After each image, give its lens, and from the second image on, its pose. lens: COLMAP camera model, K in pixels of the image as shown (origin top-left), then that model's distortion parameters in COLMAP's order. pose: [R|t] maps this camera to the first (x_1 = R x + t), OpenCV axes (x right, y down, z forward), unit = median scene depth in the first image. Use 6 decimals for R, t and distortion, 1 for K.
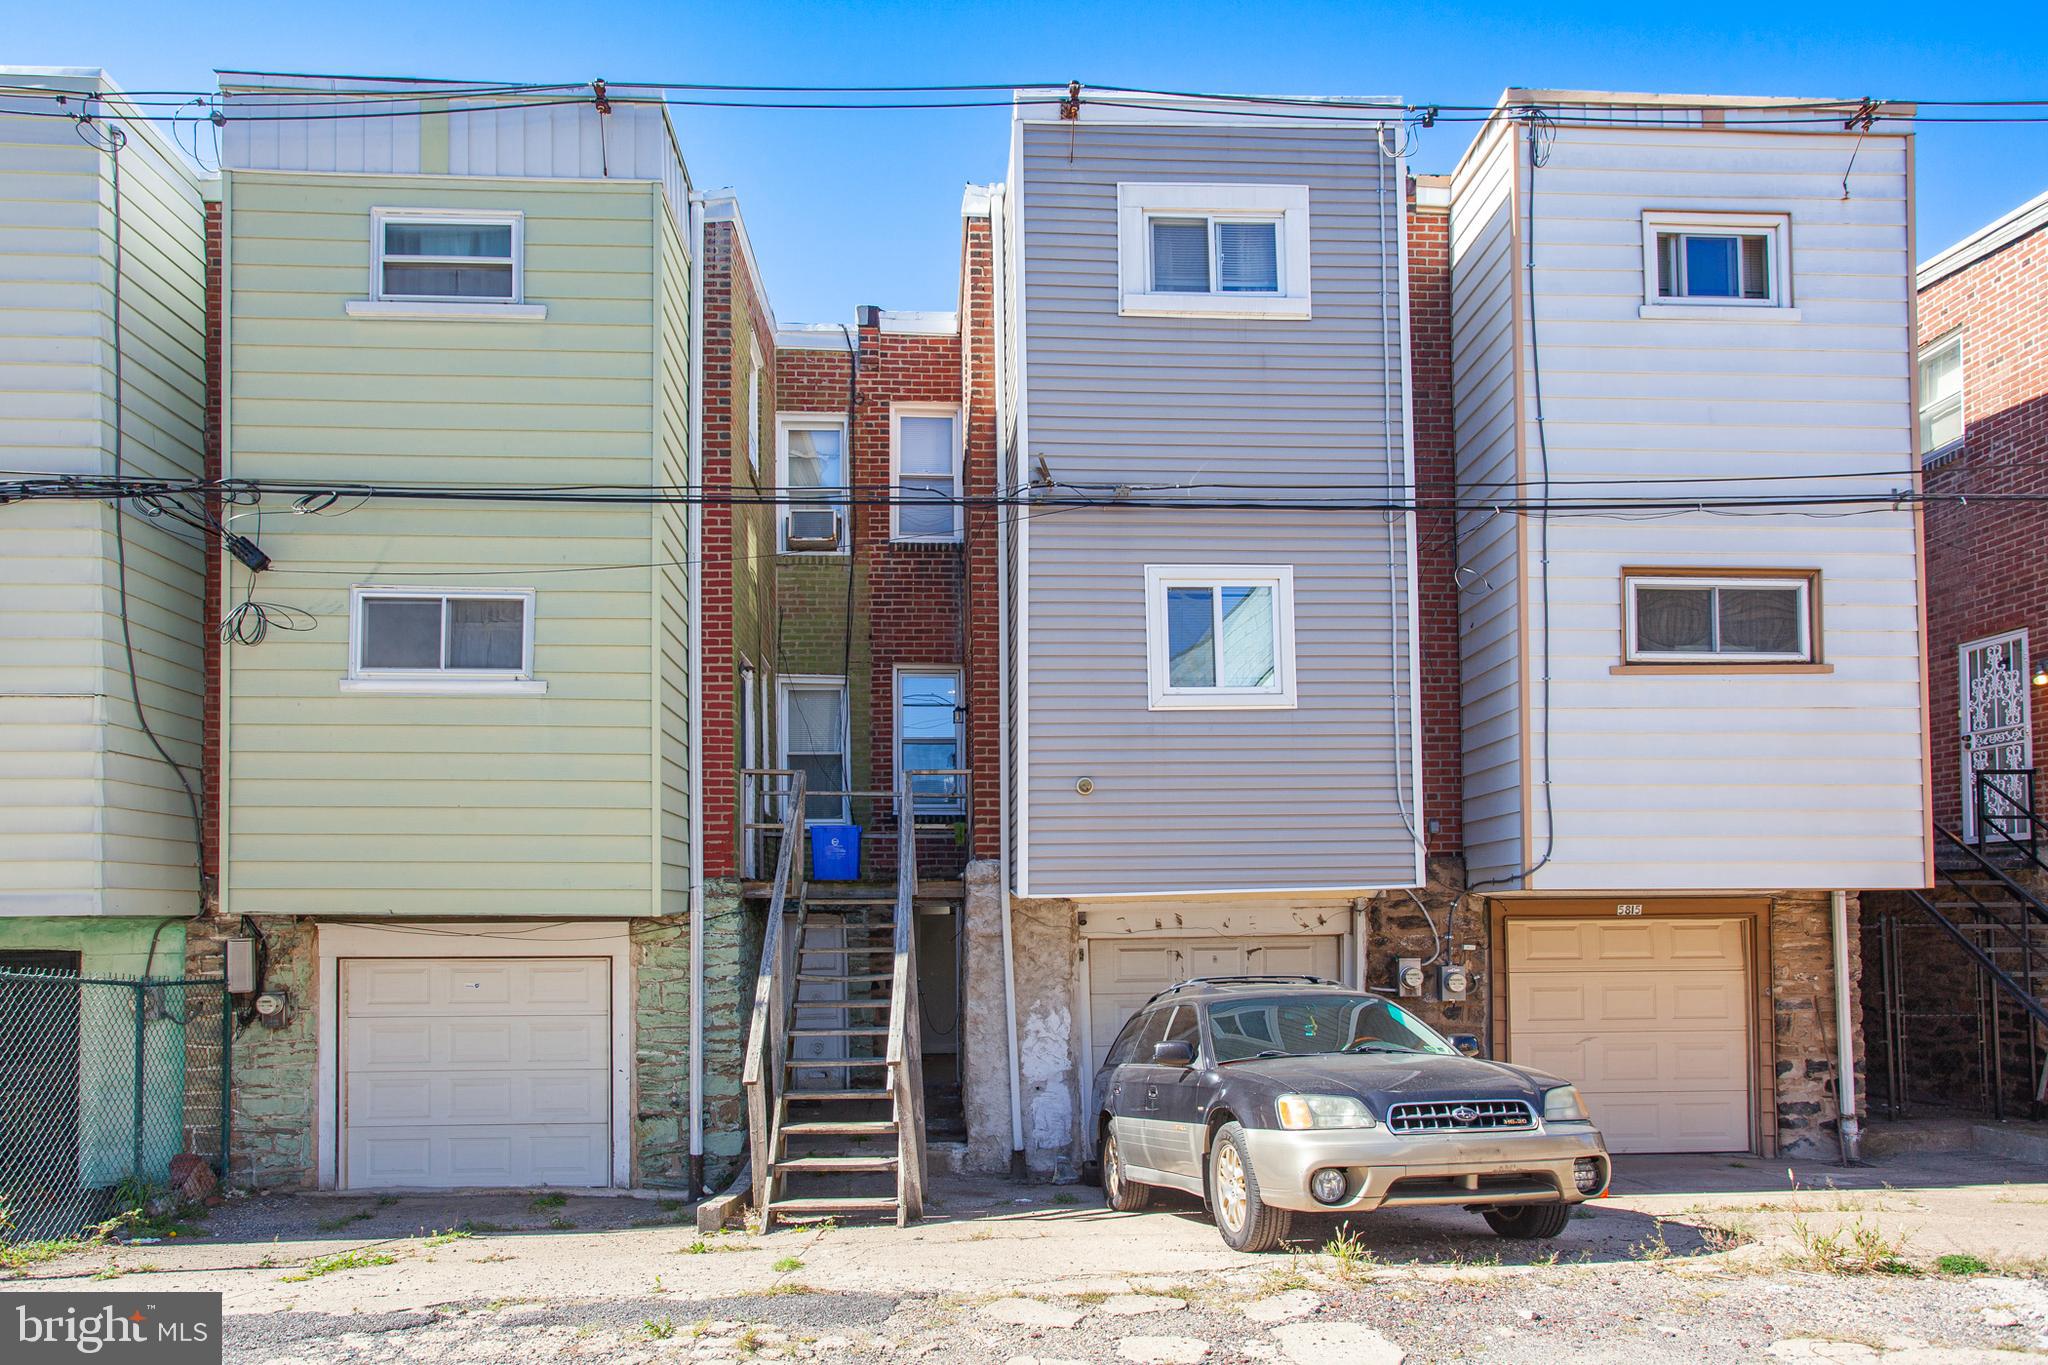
lens RADIAL K [[1306.4, 0, 1024.0], [0, 1306.4, 682.5], [0, 0, 1]] dist [-0.044466, 0.053236]
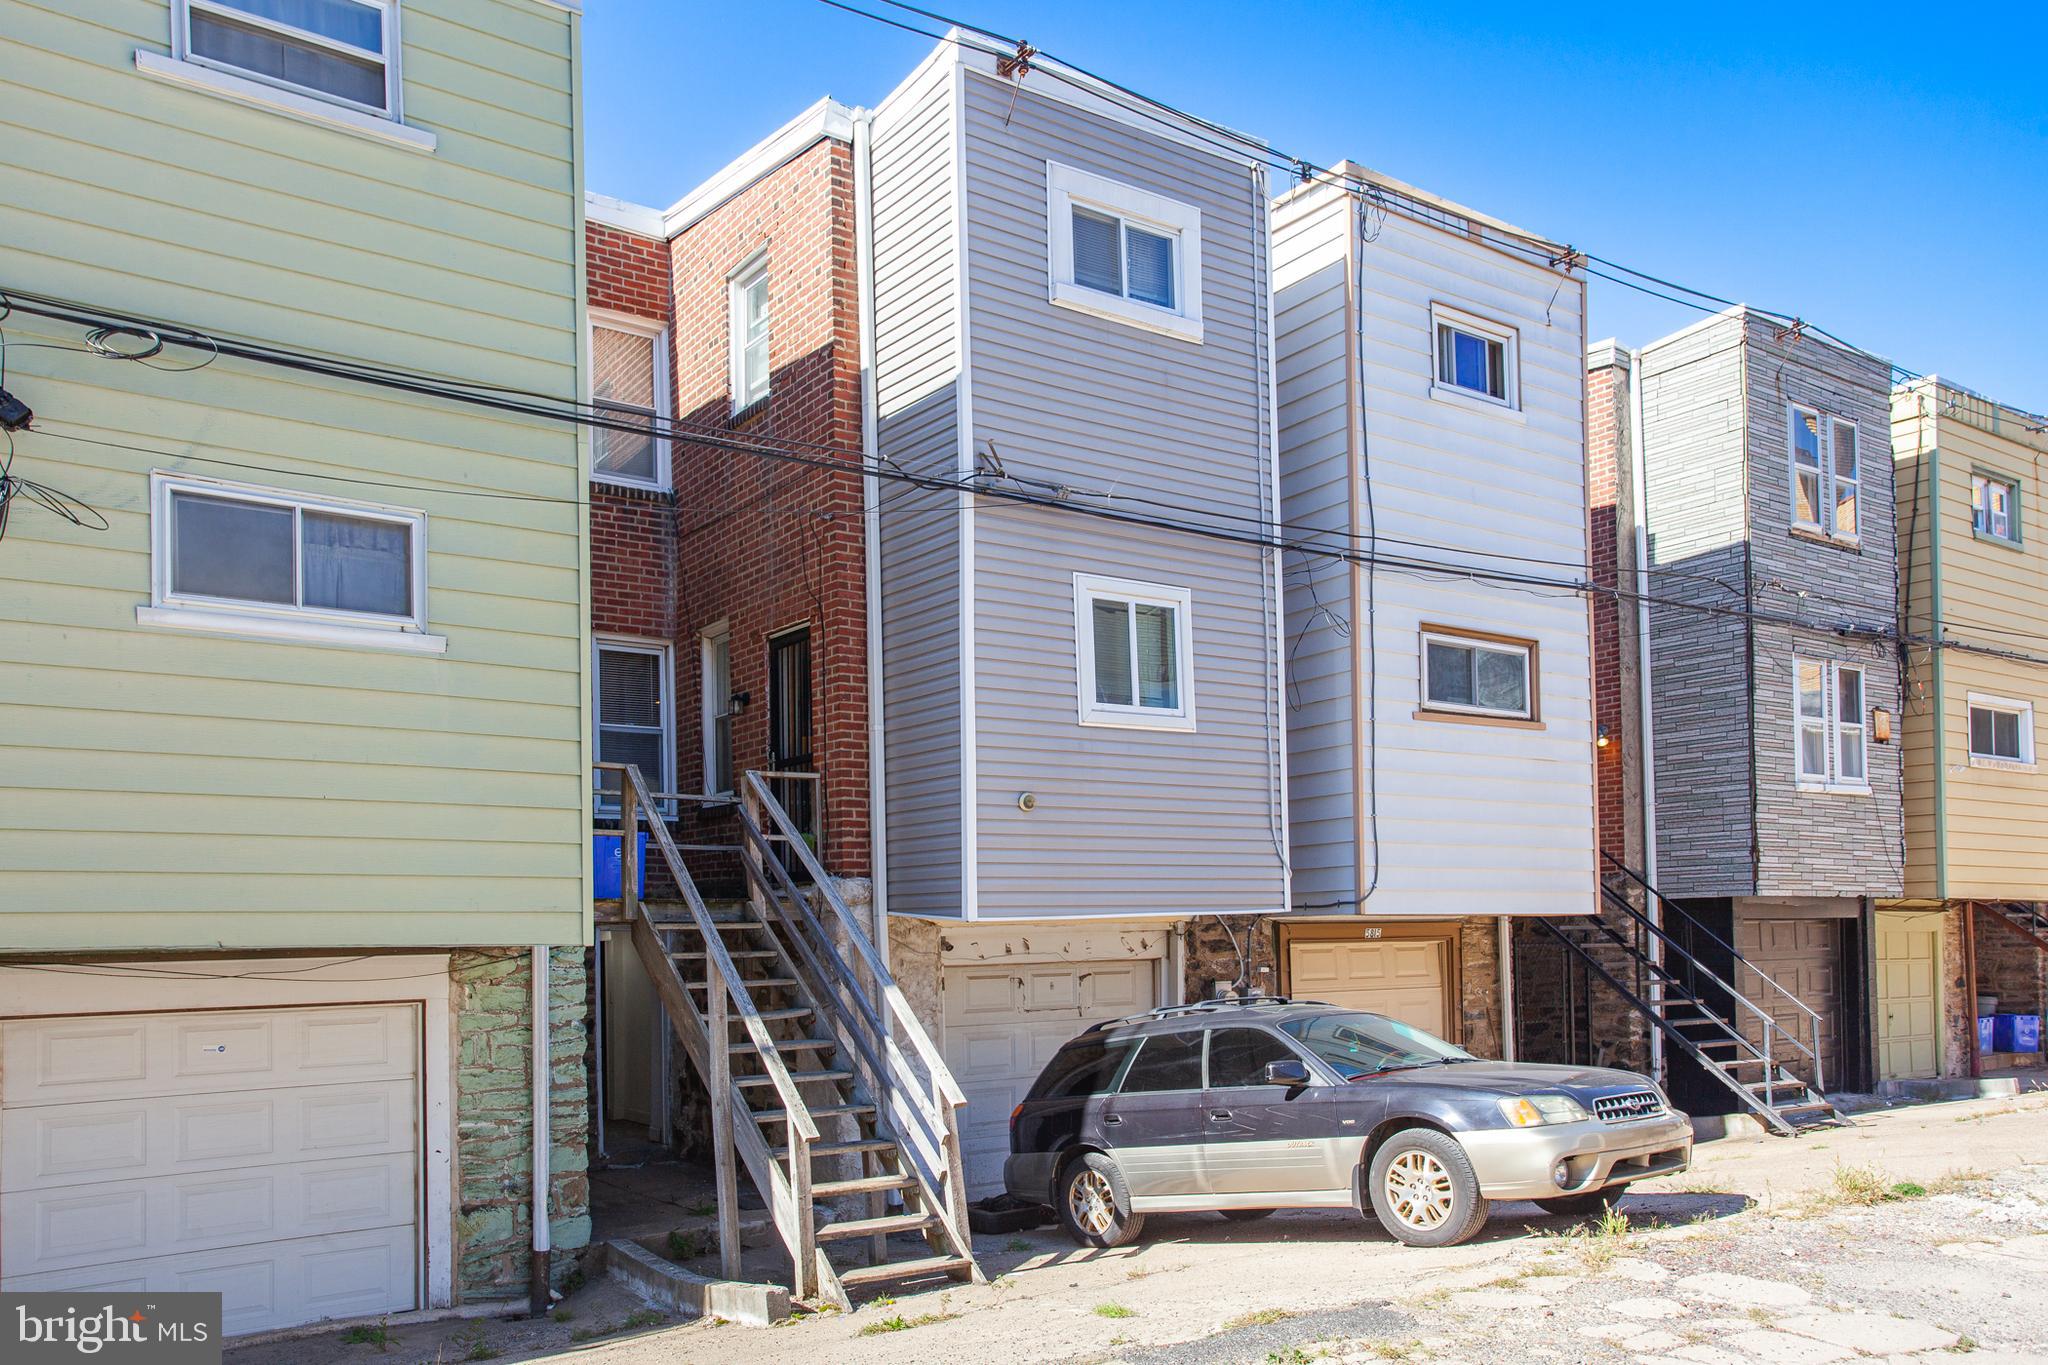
lens RADIAL K [[1573.5, 0, 1026.7], [0, 1573.5, 640.5], [0, 0, 1]] dist [-0.012320, 0.072884]
pose [[0.844412, 0.093512, 0.527470, -0.526897], [-0.087023, 0.995512, -0.037174, 0.005386], [-0.528579, -0.014512, 0.848760, 0.038351]]
